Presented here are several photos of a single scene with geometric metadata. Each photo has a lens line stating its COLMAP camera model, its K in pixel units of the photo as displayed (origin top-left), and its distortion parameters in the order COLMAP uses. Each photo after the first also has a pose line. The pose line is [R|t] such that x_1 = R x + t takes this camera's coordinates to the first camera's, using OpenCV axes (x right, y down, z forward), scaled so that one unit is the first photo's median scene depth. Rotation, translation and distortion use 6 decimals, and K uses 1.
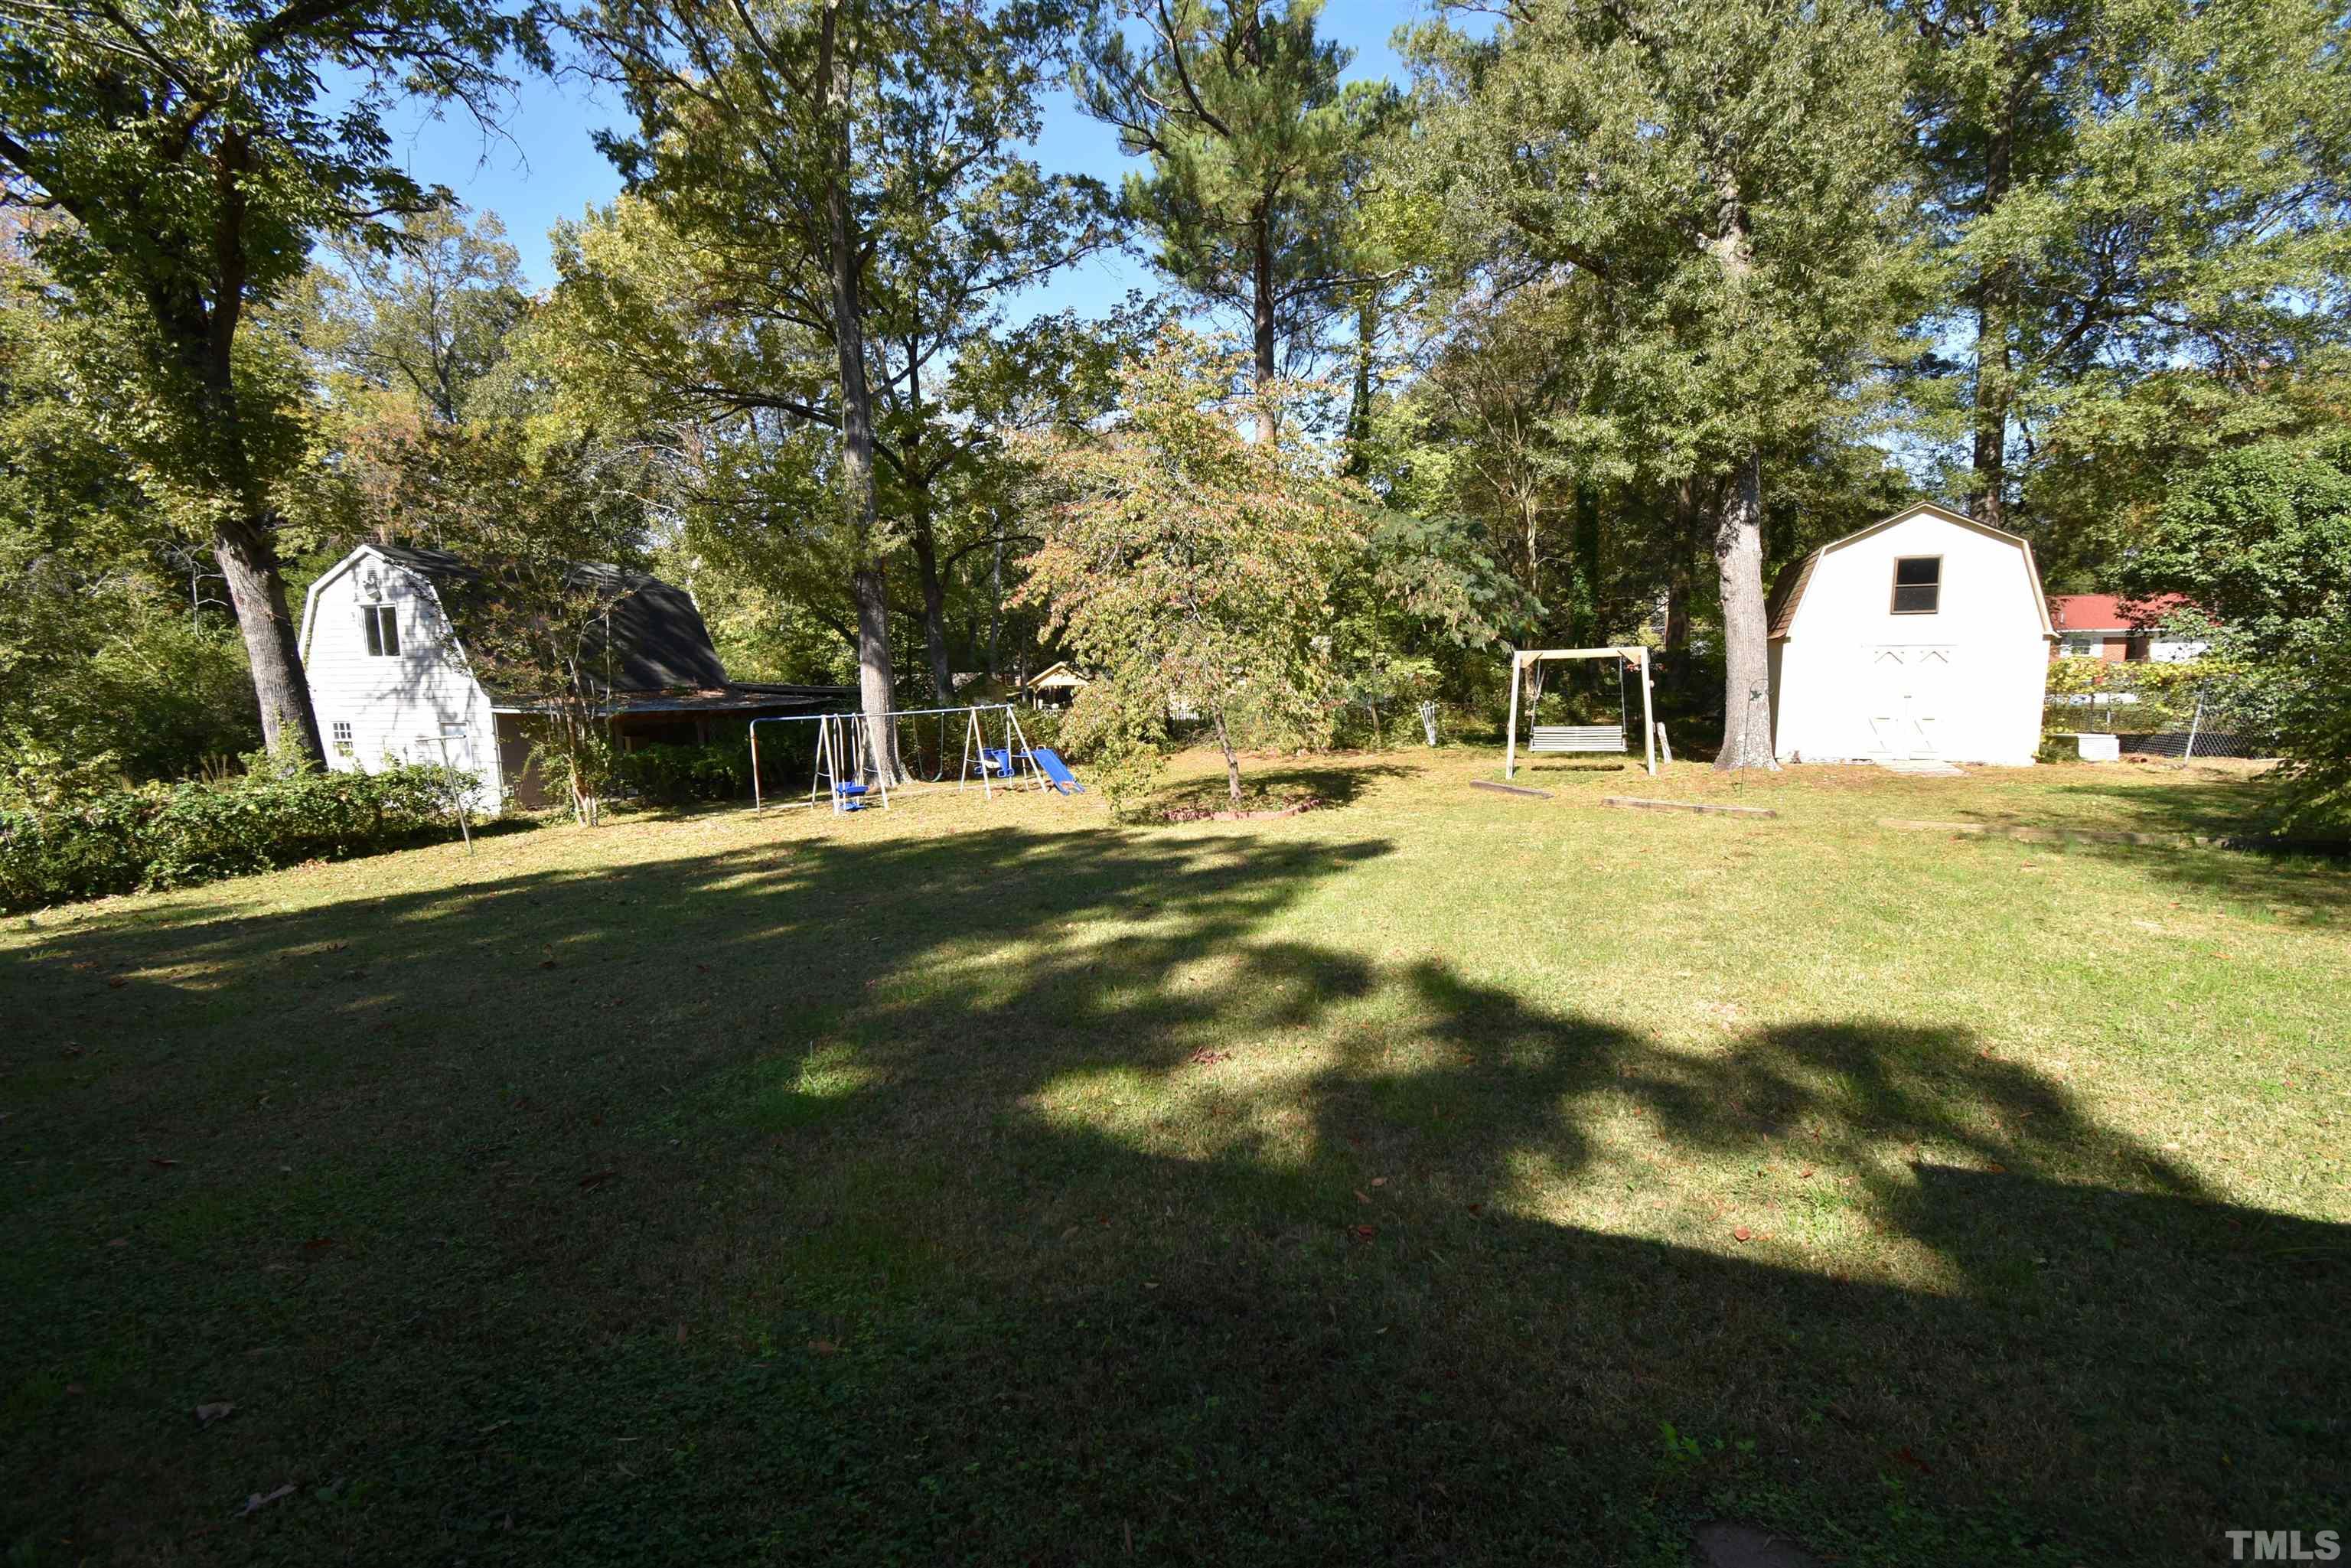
lens RADIAL K [[1035.0, 0, 1187.8], [0, 1035.0, 787.9], [0, 0, 1]] dist [0.008416, -0.003900]
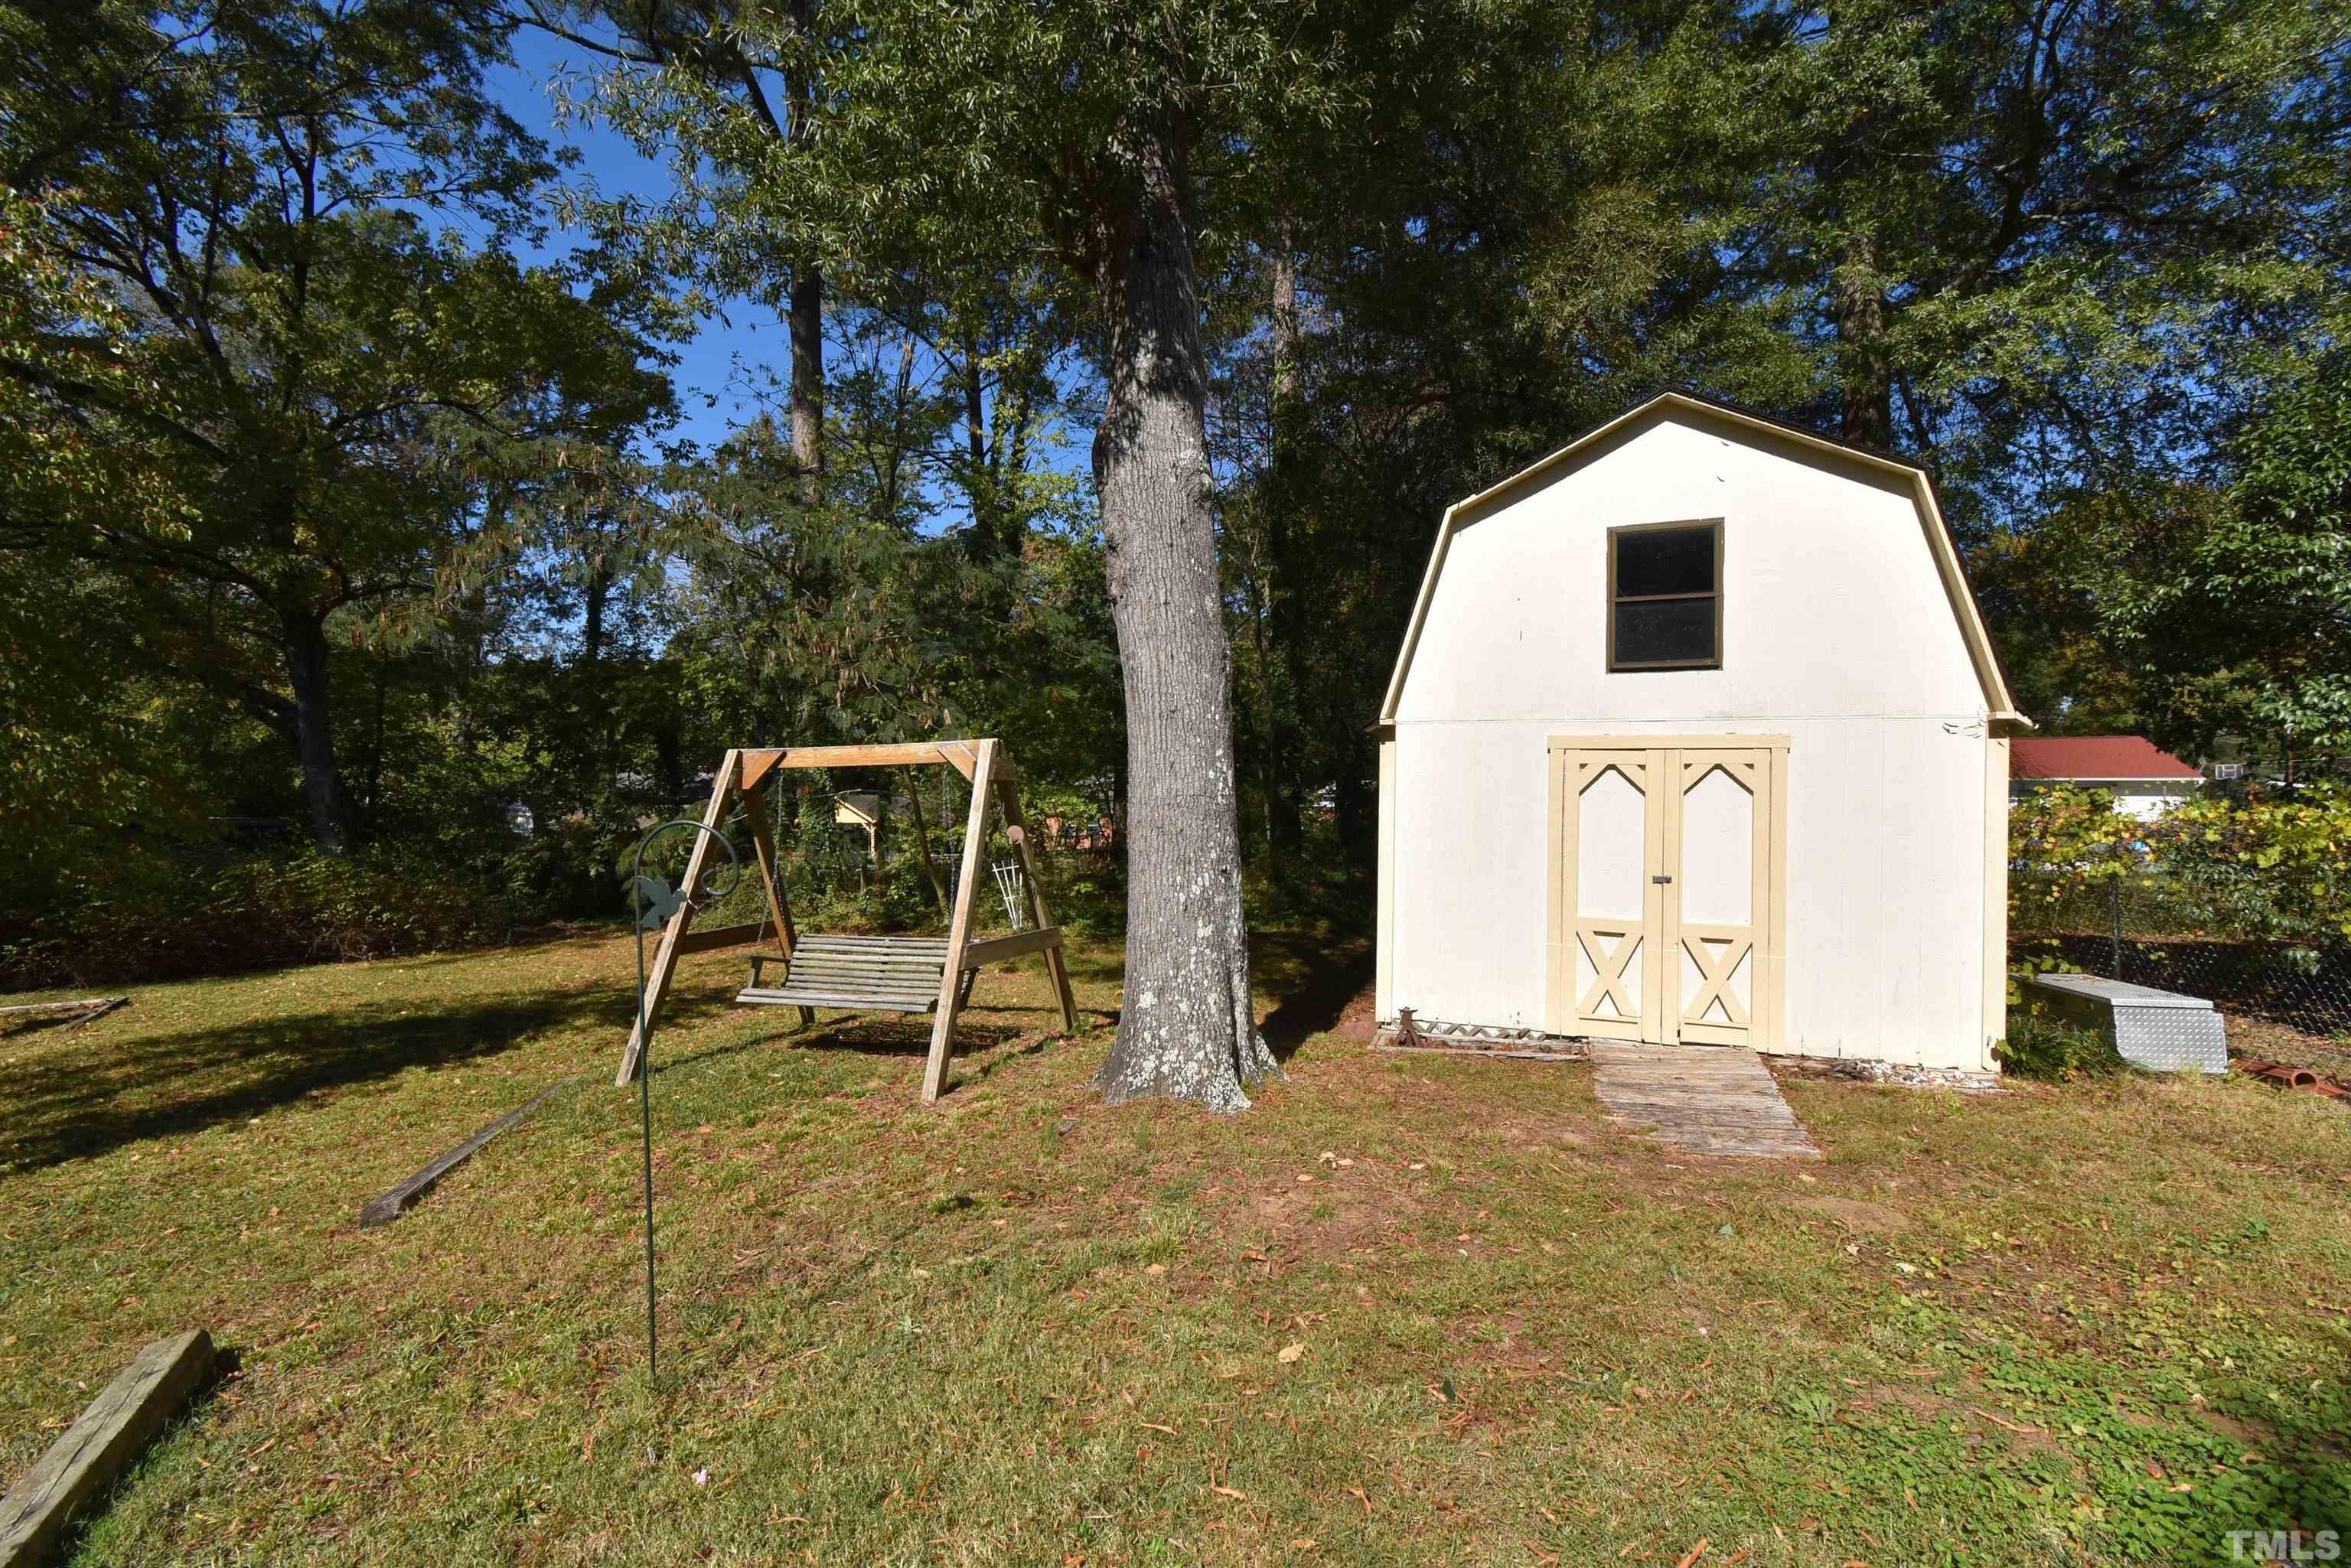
lens RADIAL K [[1007.1, 0, 1175.5], [0, 1007.1, 784.0], [0, 0, 1]] dist [0.000686, -0.000197]
pose [[0.999979, 0.006391, 0.000741, 0.513224], [-0.006265, 0.993446, -0.114130, -0.078761], [-0.001466, 0.114123, 0.993466, 0.622317]]
